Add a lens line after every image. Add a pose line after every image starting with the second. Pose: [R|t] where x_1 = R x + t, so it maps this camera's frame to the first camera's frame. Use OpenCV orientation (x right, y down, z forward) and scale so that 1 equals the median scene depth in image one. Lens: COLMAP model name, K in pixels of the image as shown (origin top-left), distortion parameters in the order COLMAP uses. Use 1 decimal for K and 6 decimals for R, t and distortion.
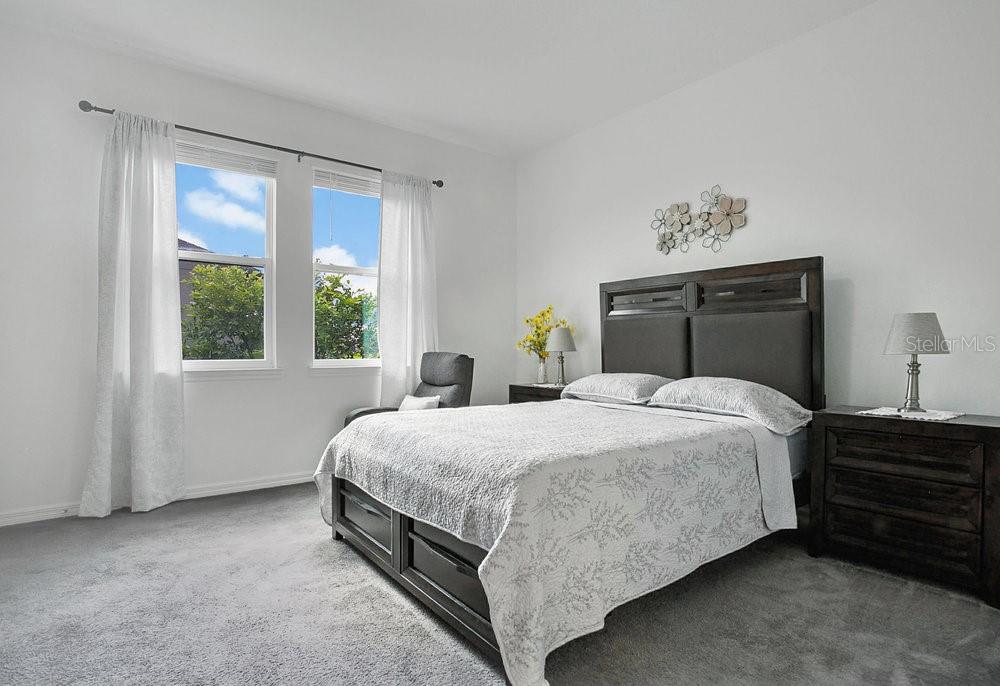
lens RADIAL K [[518.4, 0, 500.0], [0, 518.4, 343.0], [0, 0, 1]] dist [-0.001177, -0.000104]
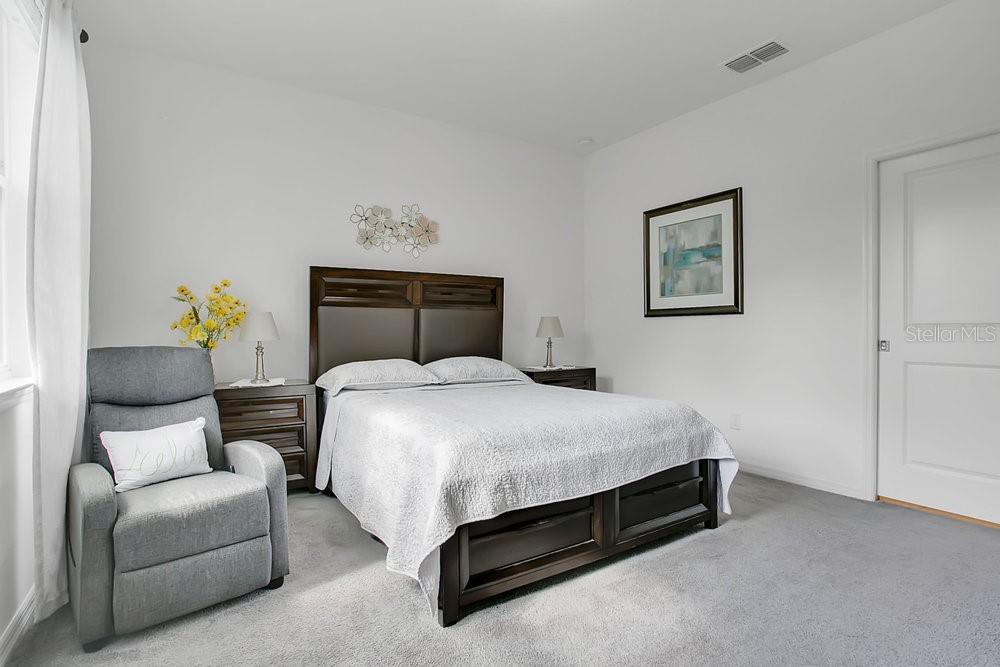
lens RADIAL K [[501.2, 0, 500.0], [0, 501.2, 333.5], [0, 0, 1]] dist [-0.122023, -0.000014]
pose [[0.081054, -0.004188, 0.996701, -0.774486], [0.000595, 0.999991, 0.004153, 0.000617], [-0.996710, 0.000257, 0.081055, 0.724712]]
